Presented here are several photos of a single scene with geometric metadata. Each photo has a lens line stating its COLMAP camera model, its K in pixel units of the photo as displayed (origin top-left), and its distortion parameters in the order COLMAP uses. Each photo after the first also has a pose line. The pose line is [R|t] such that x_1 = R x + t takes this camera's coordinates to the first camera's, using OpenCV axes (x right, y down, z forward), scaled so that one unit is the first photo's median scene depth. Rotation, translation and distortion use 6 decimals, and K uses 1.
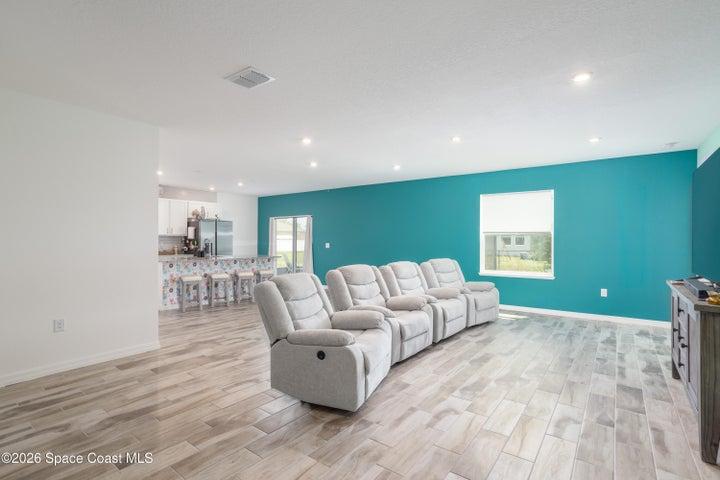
lens RADIAL K [[344.4, 0, 360.0], [0, 344.4, 240.0], [0, 0, 1]] dist [-0.022571, 0.000604]
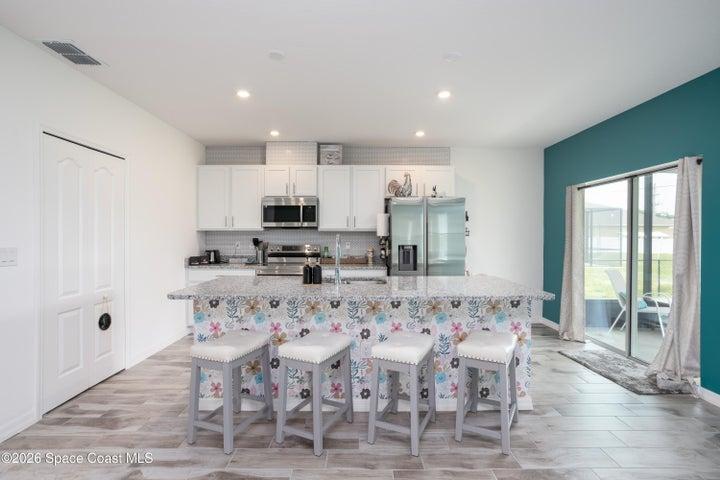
lens RADIAL K [[344.4, 0, 360.0], [0, 344.4, 240.0], [0, 0, 1]] dist [-0.022571, 0.000604]
pose [[0.594789, 0.002851, -0.803877, -0.084232], [0.001377, 0.999989, 0.004565, -0.000377], [0.803881, -0.003822, 0.594778, 0.618007]]
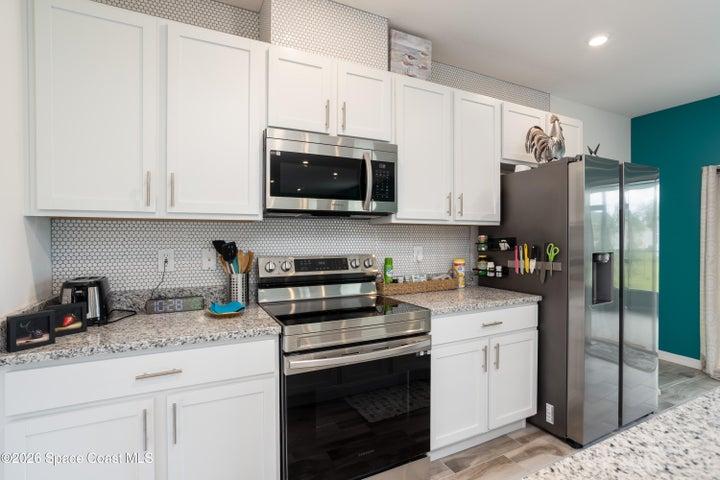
lens RADIAL K [[367.6, 0, 358.7], [0, 367.6, 236.6], [0, 0, 1]] dist [-0.003833, -0.000780]
pose [[0.899088, -0.001573, -0.437765, -0.457064], [0.002342, 0.999997, 0.001218, -0.003267], [0.437762, -0.002121, 0.899089, 0.649113]]
